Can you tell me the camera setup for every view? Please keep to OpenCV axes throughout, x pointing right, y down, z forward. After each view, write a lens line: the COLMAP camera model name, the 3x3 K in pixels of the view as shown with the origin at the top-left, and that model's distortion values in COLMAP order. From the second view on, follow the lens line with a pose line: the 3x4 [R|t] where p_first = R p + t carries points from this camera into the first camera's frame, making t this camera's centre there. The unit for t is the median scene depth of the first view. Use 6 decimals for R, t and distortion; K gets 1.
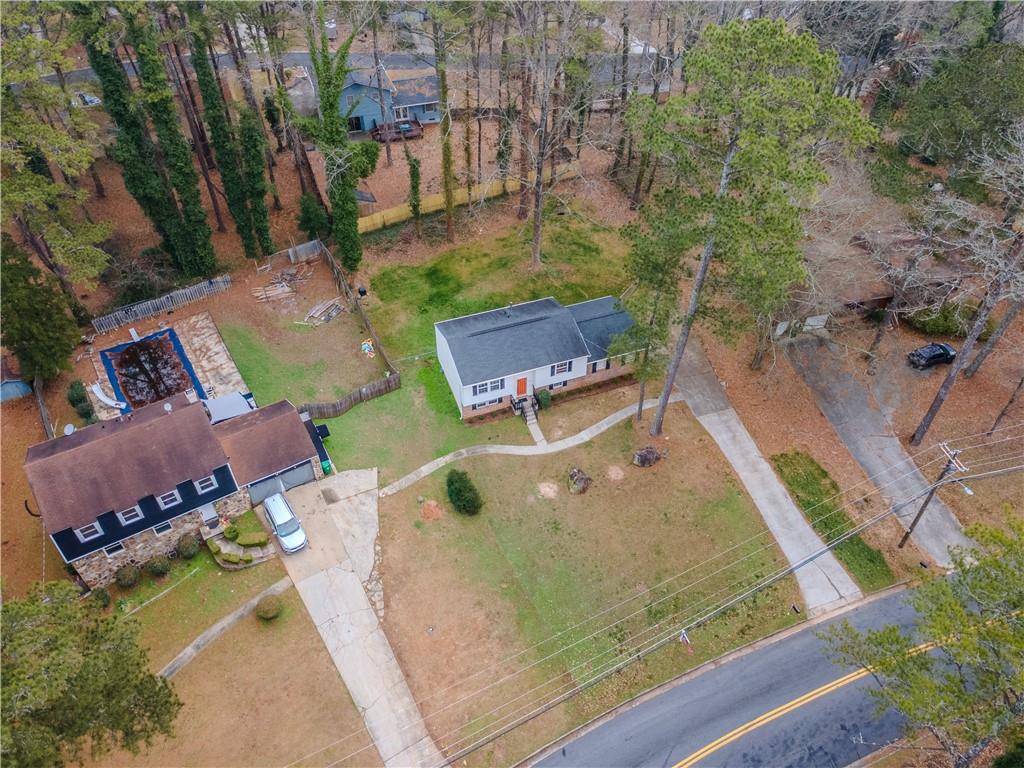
lens RADIAL K [[723.6, 0, 512.0], [0, 723.6, 384.0], [0, 0, 1]] dist [0.004087, 0.038134]
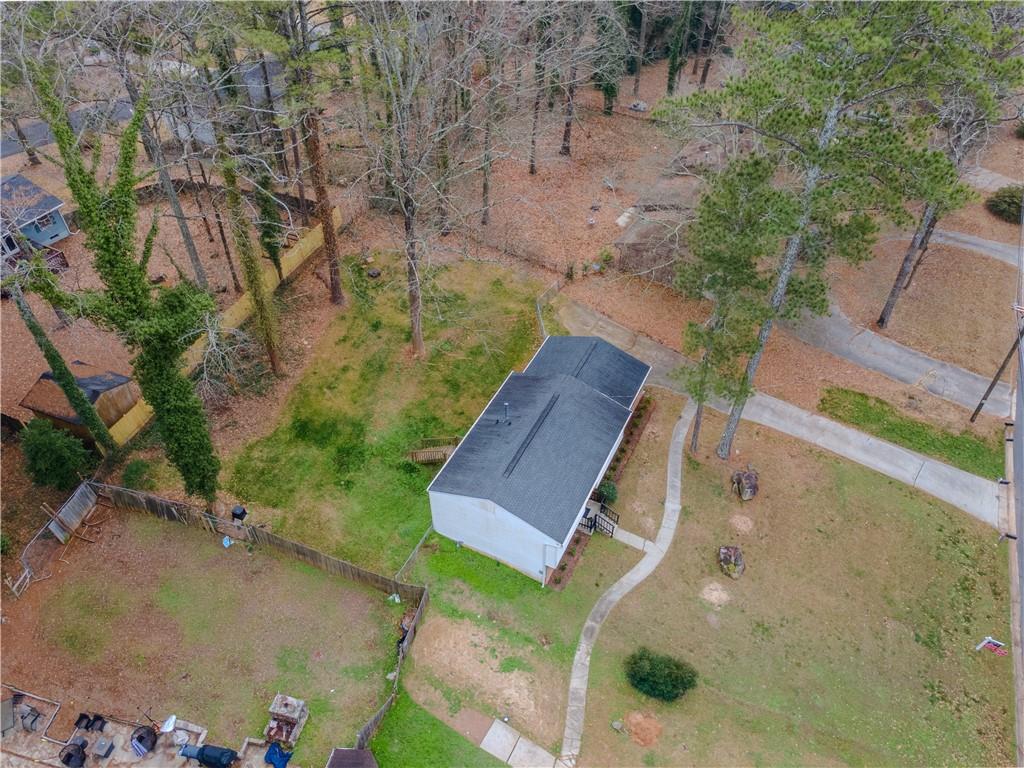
lens RADIAL K [[723.6, 0, 512.0], [0, 723.6, 384.0], [0, 0, 1]] dist [0.004087, 0.038134]
pose [[0.721535, -0.483599, 0.495499, -0.343545], [0.482932, 0.864338, 0.140345, -0.232118], [-0.496149, 0.138029, 0.857195, 0.396604]]
